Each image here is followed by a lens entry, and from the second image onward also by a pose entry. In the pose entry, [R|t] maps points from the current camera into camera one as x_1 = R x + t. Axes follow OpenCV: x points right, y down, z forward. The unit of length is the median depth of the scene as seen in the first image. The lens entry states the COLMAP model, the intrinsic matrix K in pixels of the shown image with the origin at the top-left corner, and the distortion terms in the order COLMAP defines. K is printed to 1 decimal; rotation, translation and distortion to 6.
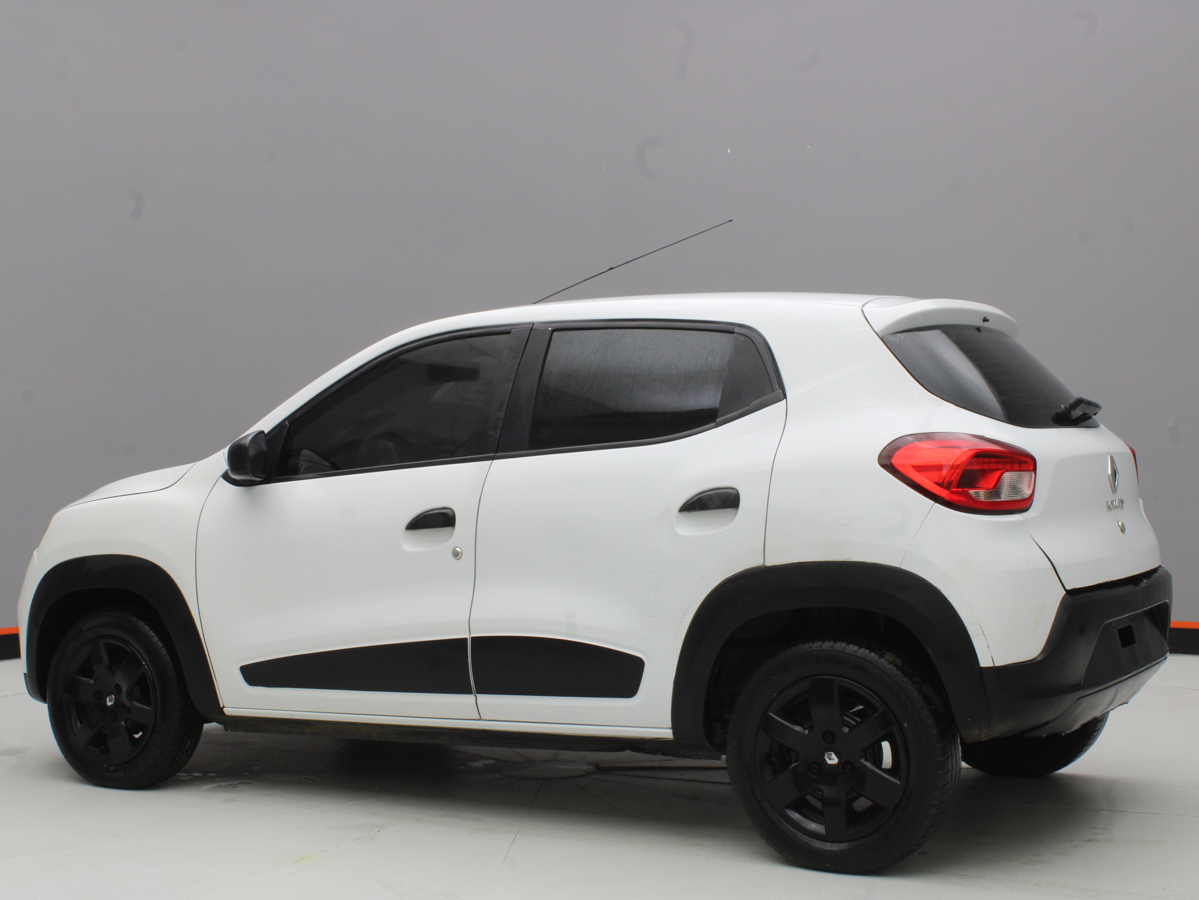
lens RADIAL K [[1763.4, 0, 599.5], [0, 1763.4, 450.0], [0, 0, 1]] dist [-0.090712, 0.118470]
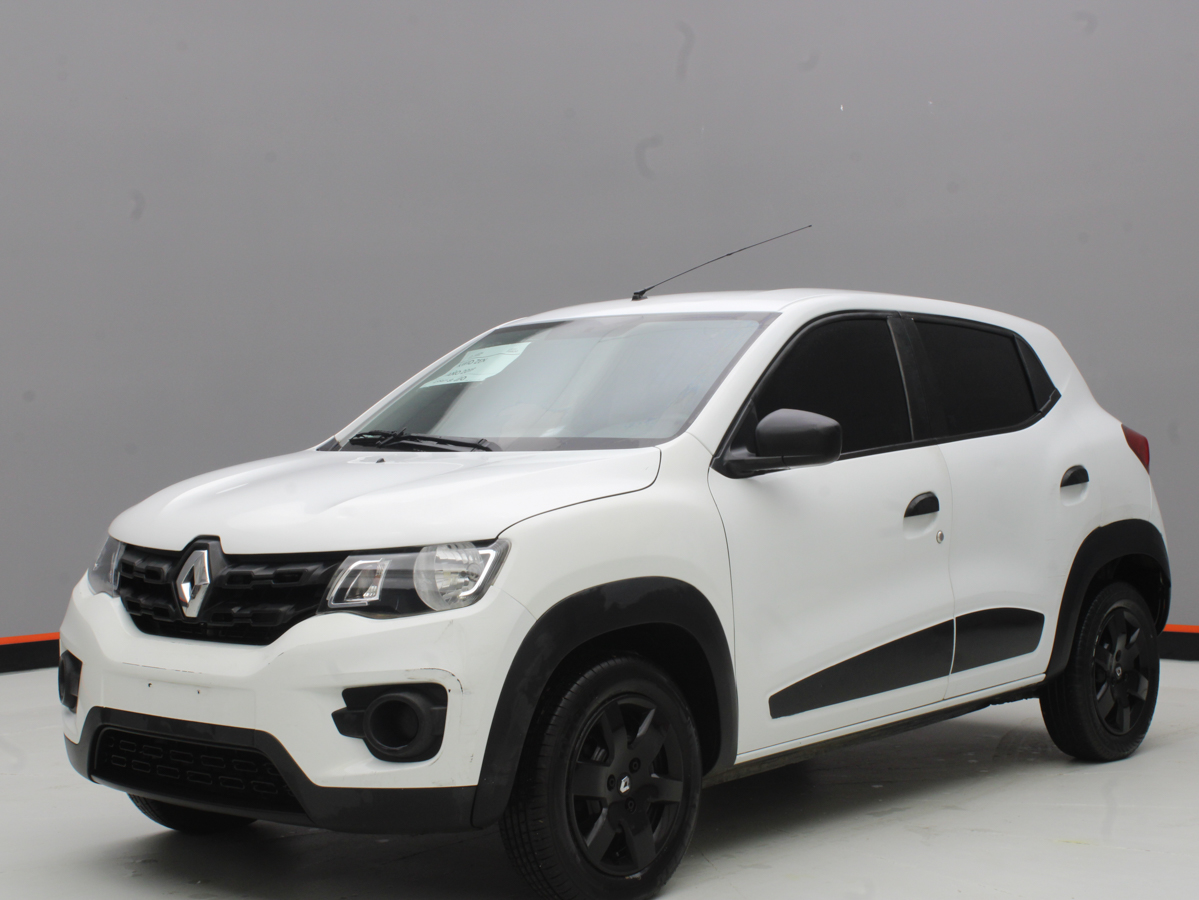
lens RADIAL K [[1996.8, 0, 599.5], [0, 1996.8, 450.0], [0, 0, 1]] dist [-0.024675, -0.110015]
pose [[0.172581, 0.003728, 0.984988, -1.245092], [0.009806, 0.999937, -0.005503, 0.013319], [-0.984946, 0.010609, 0.172534, 1.001453]]
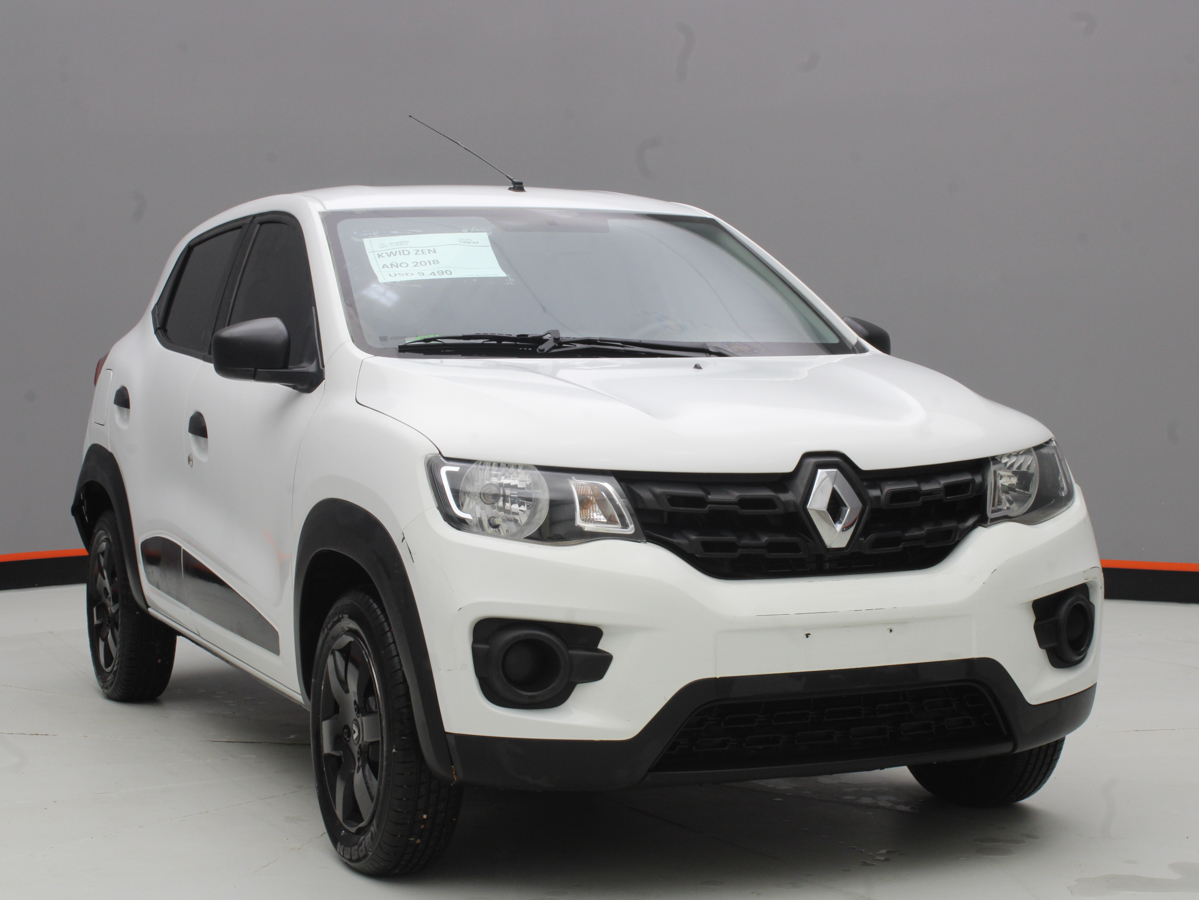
lens RADIAL K [[2278.3, 0, 599.5], [0, 2278.3, 450.0], [0, 0, 1]] dist [-0.055233, -0.116336]
pose [[-0.821938, -0.002294, 0.569572, -0.787940], [0.023287, 0.999020, 0.037629, 0.009871], [-0.569100, 0.044192, -0.821080, 2.153284]]
